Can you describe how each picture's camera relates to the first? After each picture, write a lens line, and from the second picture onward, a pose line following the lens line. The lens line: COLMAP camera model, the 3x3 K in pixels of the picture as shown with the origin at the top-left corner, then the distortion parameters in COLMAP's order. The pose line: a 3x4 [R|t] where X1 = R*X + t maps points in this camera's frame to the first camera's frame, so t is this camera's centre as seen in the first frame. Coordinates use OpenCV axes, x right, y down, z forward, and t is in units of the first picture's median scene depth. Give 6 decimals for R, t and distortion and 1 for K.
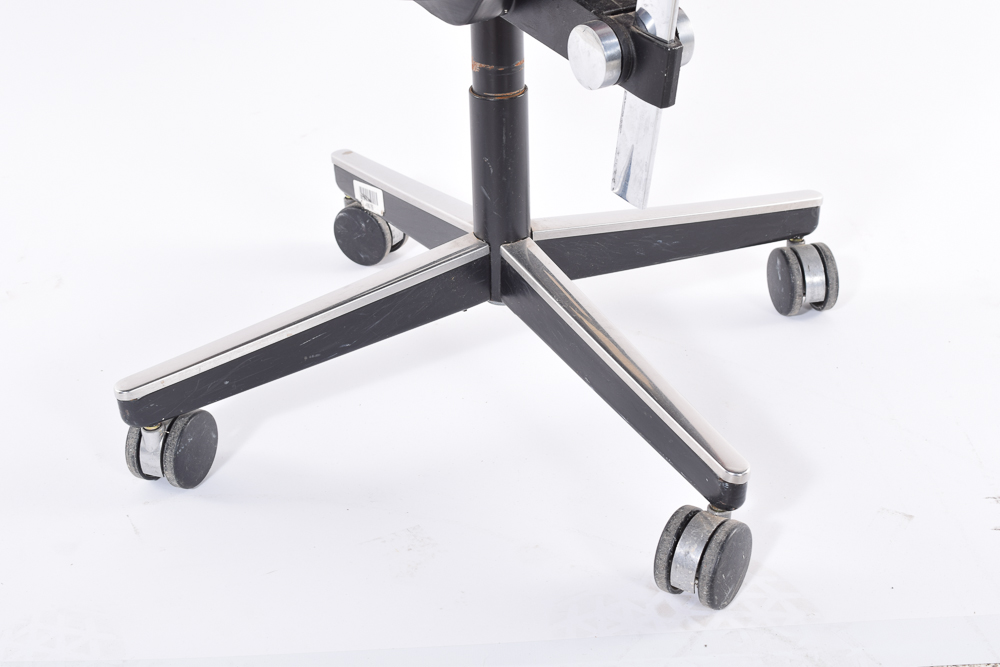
lens RADIAL K [[1653.8, 0, 500.0], [0, 1653.8, 333.5], [0, 0, 1]] dist [-0.000273, 0.071129]
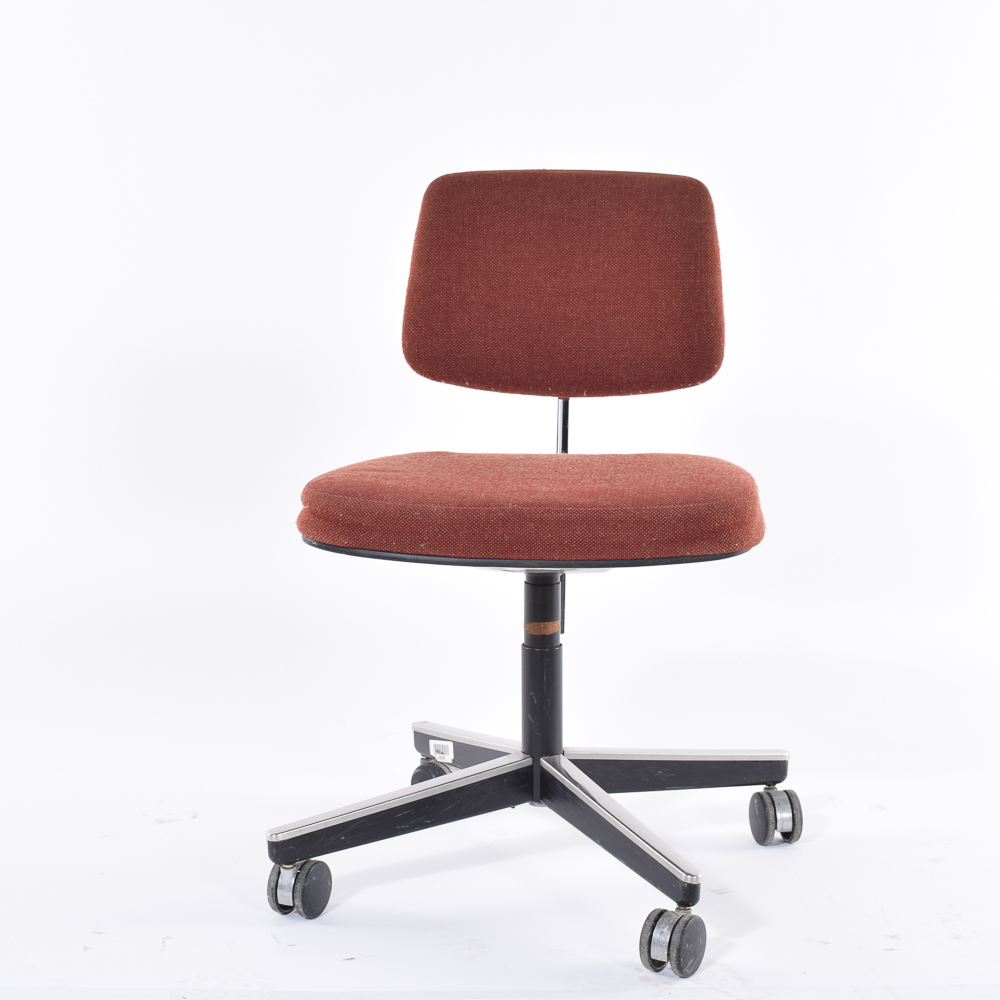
lens RADIAL K [[2237.6, 0, 500.0], [0, 2237.6, 500.0], [0, 0, 1]] dist [-0.028117, -0.298508]
pose [[0.999078, 0.025083, -0.034831, 0.027341], [-0.034932, 0.946703, -0.320207, 0.358929], [0.024943, 0.321129, 0.946707, -0.883082]]
